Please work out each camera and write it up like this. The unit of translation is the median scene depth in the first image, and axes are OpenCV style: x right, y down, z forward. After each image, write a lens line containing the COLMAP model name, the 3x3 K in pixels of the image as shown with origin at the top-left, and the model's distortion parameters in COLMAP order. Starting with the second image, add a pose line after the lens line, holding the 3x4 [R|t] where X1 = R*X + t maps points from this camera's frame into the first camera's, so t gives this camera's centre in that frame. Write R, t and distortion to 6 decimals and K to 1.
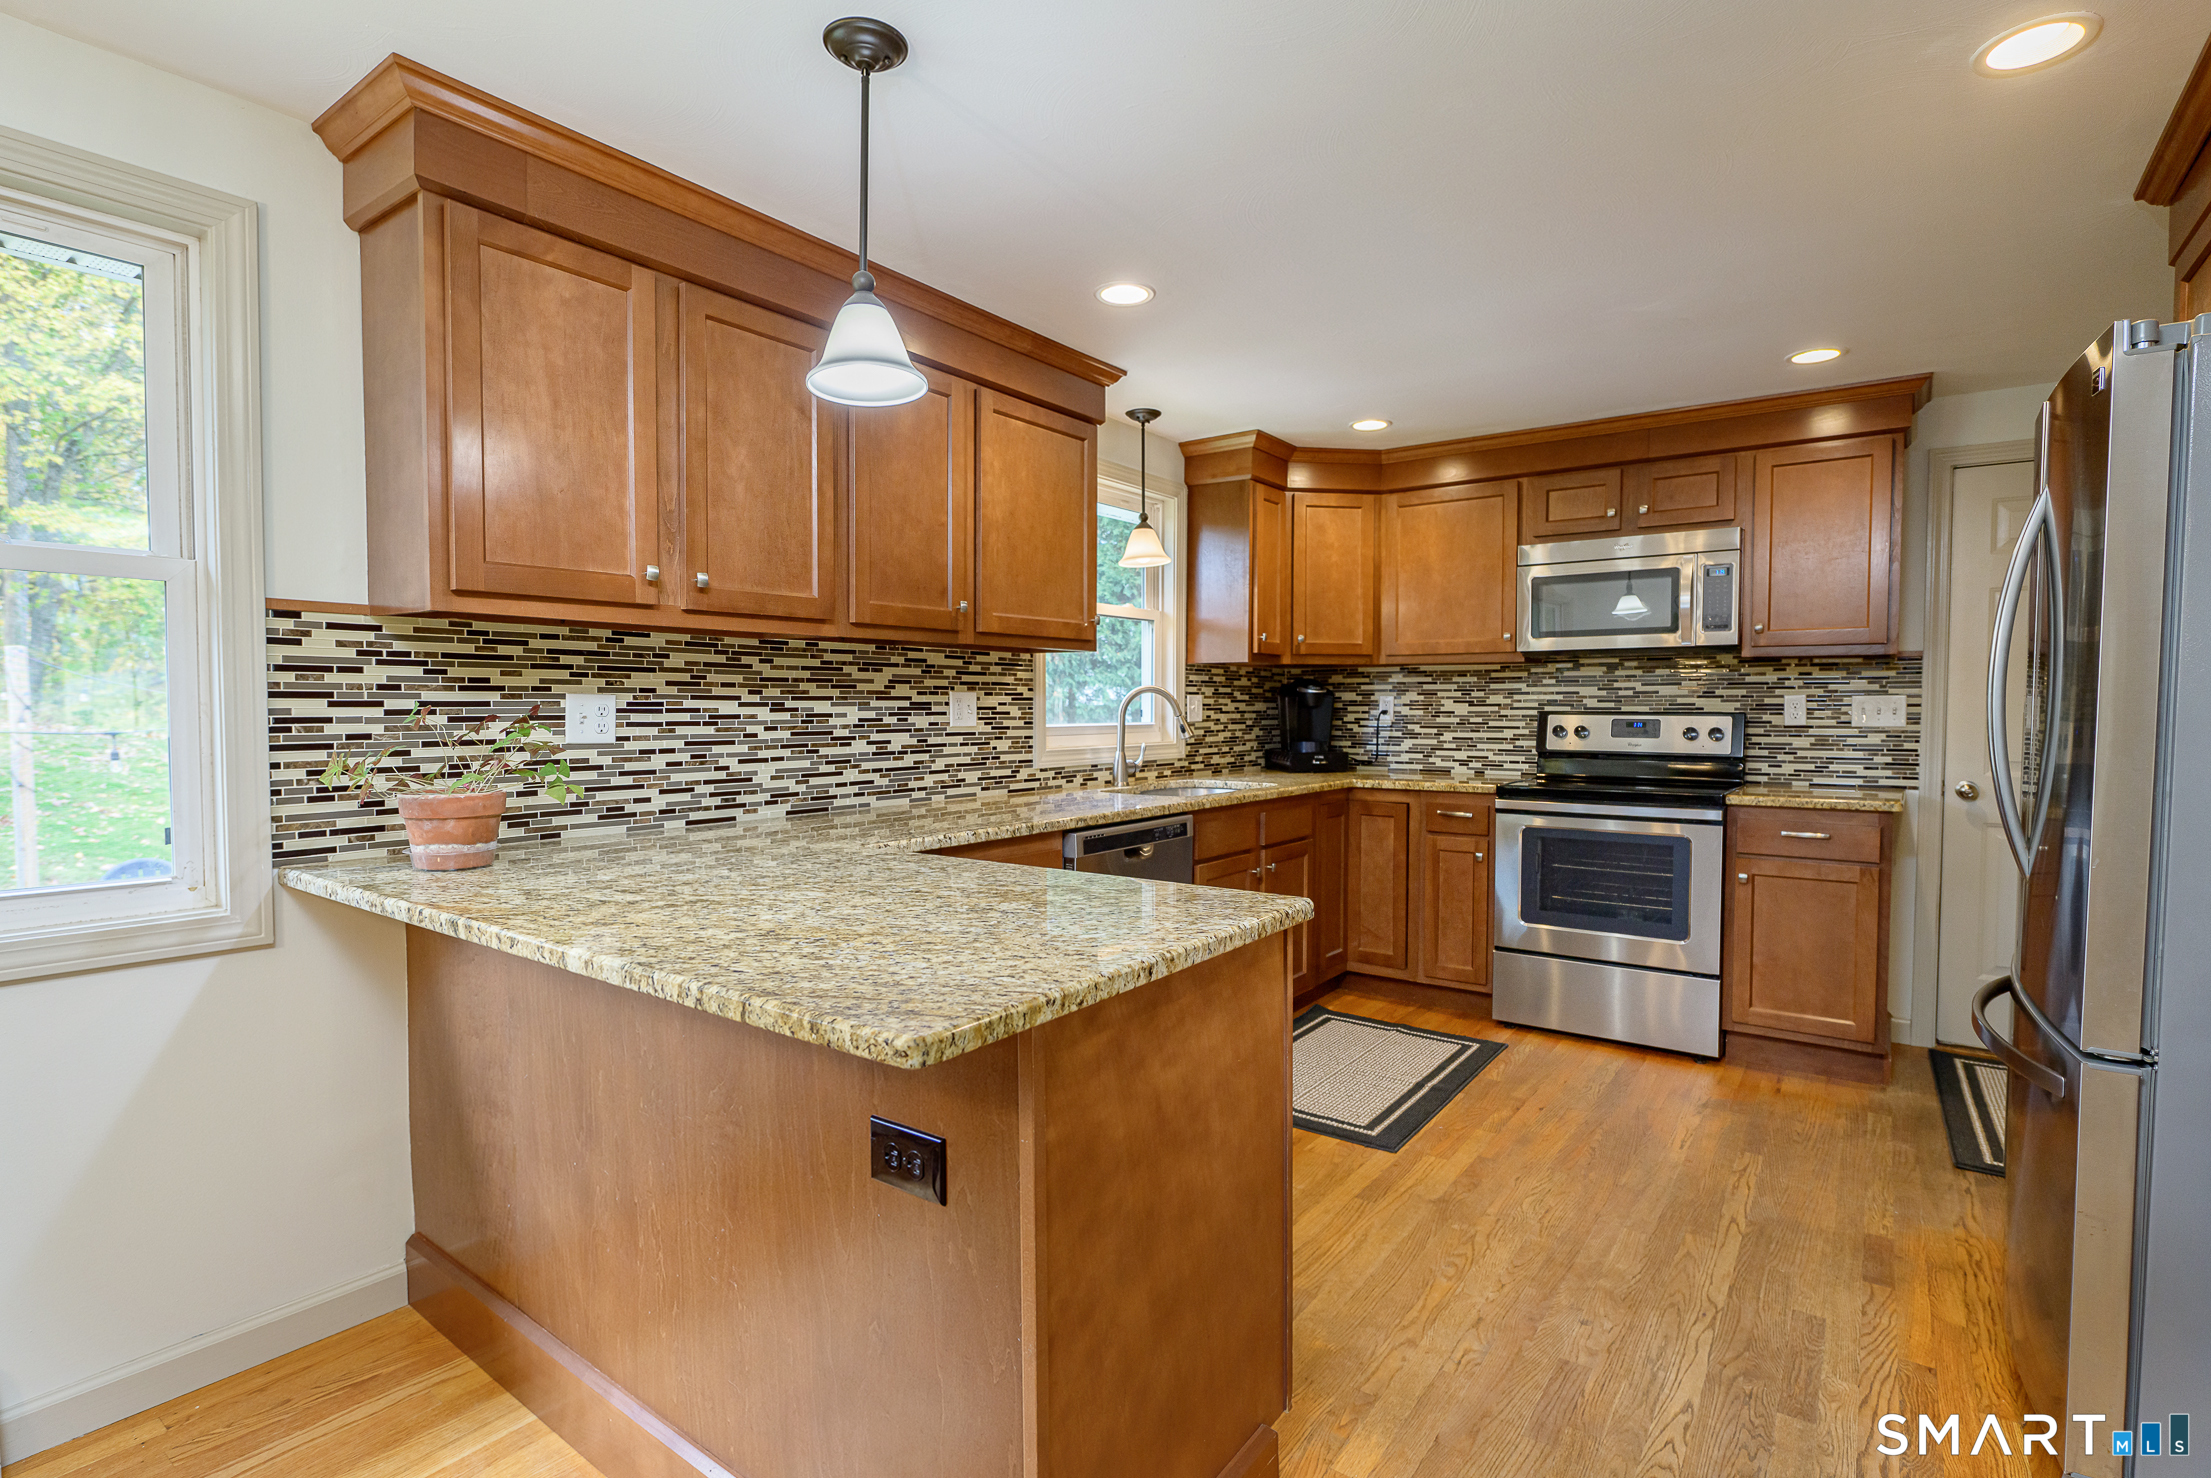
lens RADIAL K [[1062.0, 0, 1105.3], [0, 1062.0, 748.7], [0, 0, 1]] dist [-0.011204, -0.000378]
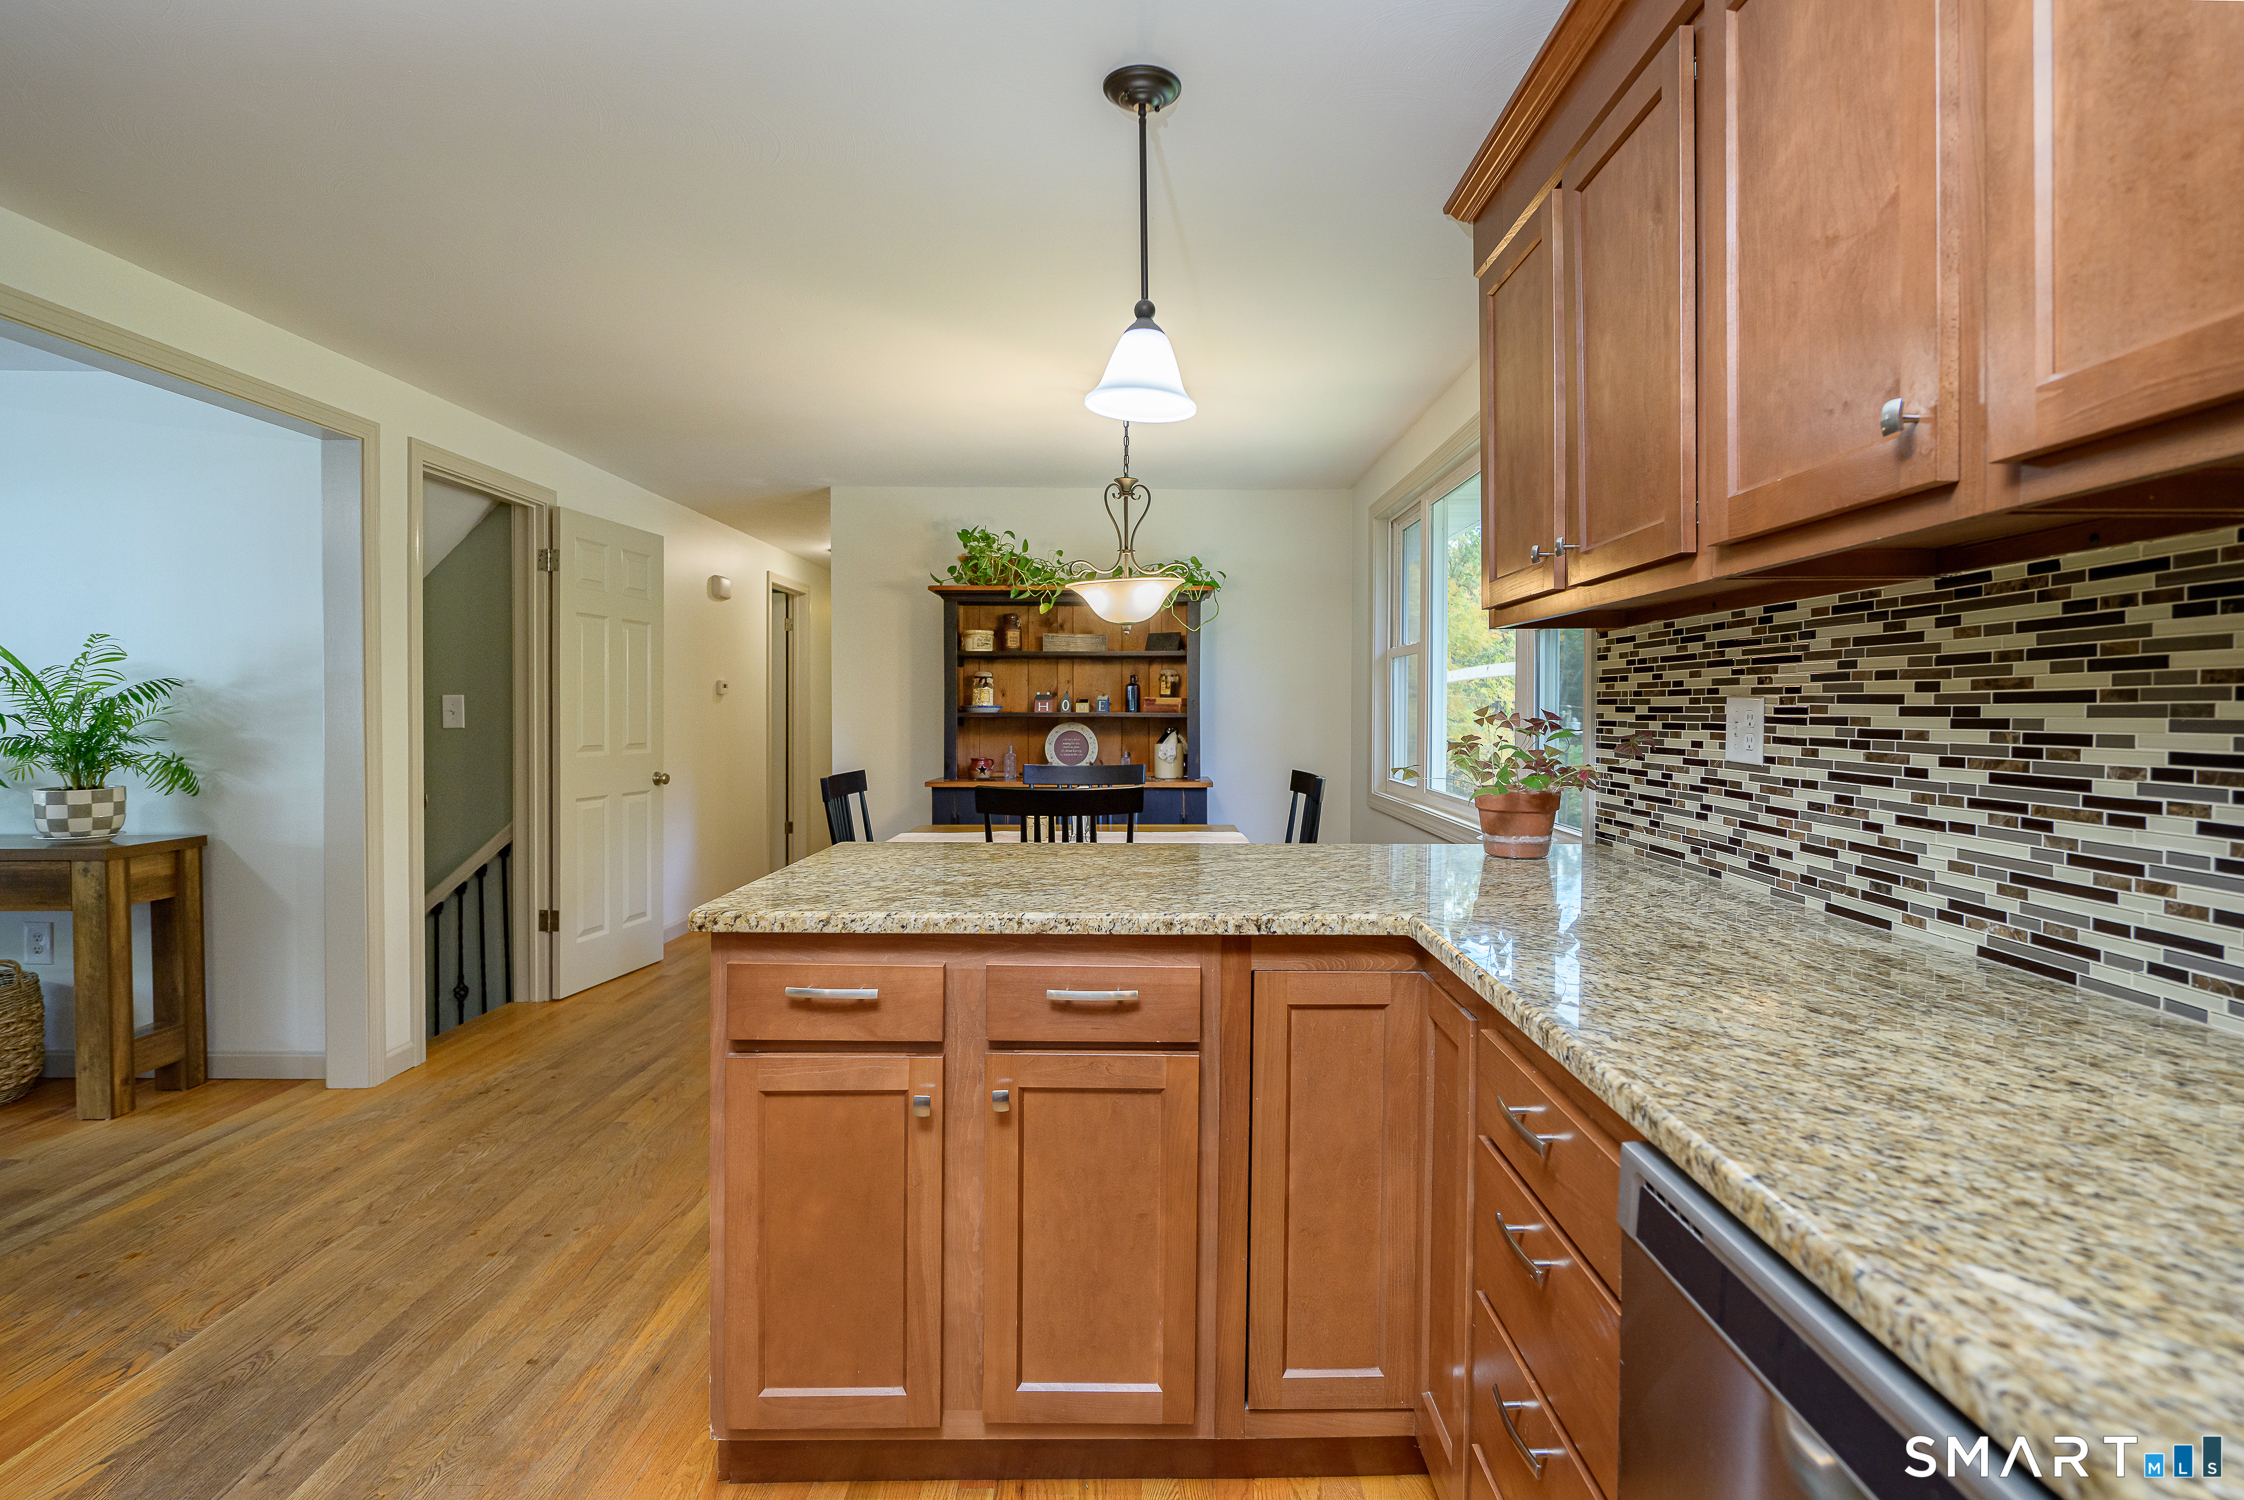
lens RADIAL K [[1090.9, 0, 1127.0], [0, 1090.9, 723.9], [0, 0, 1]] dist [-0.016049, -0.000273]
pose [[-0.813244, 0.005385, -0.581898, 0.216375], [-0.027905, 0.998446, 0.048239, -0.039595], [0.581254, 0.055468, -0.811830, 0.947738]]
